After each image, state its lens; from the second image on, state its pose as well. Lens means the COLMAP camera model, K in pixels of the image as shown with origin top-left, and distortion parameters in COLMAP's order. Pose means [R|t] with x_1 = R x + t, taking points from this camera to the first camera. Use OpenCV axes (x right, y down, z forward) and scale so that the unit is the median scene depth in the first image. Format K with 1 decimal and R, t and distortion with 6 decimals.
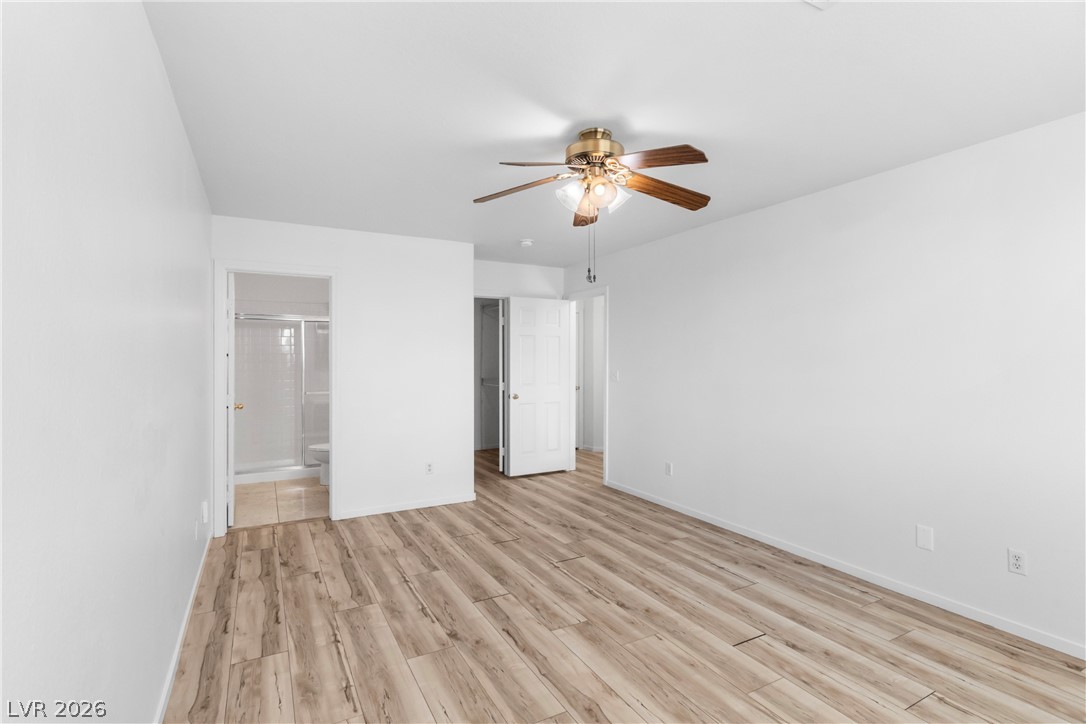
lens RADIAL K [[520.3, 0, 541.3], [0, 520.3, 358.6], [0, 0, 1]] dist [0.000674, -0.000026]
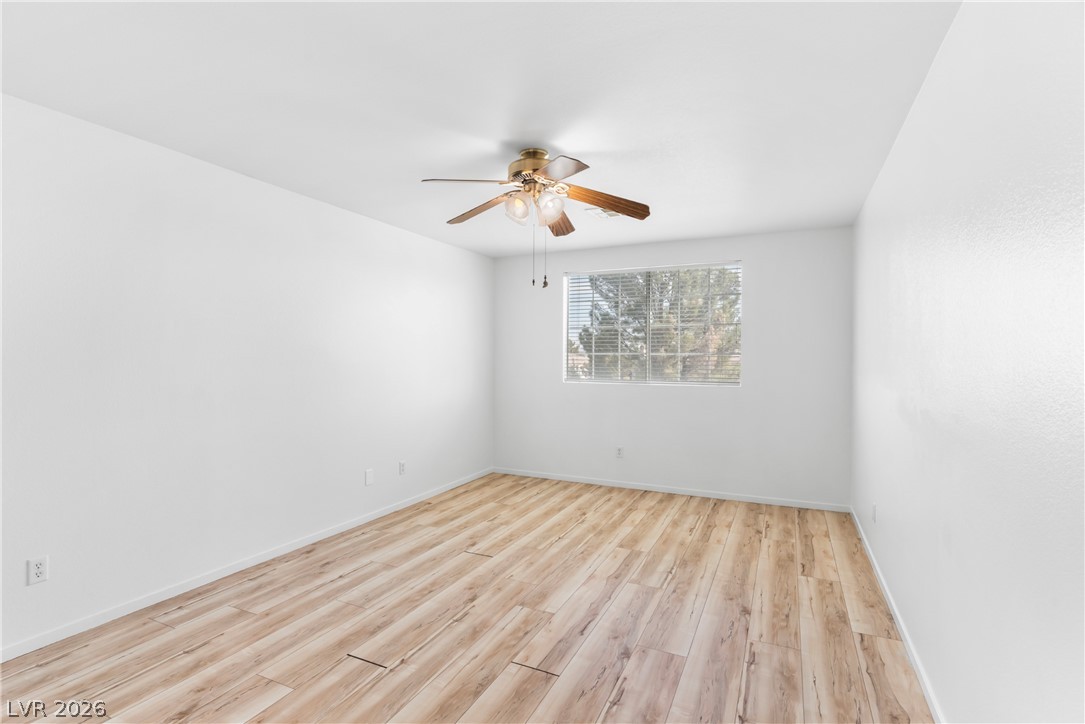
lens RADIAL K [[519.8, 0, 540.8], [0, 519.8, 358.6], [0, 0, 1]] dist [0.000674, -0.000026]
pose [[-0.591808, -0.002339, 0.806075, -0.743559], [-0.005385, 0.999985, -0.001052, 0.008043], [-0.806061, -0.004963, -0.591812, 1.509541]]
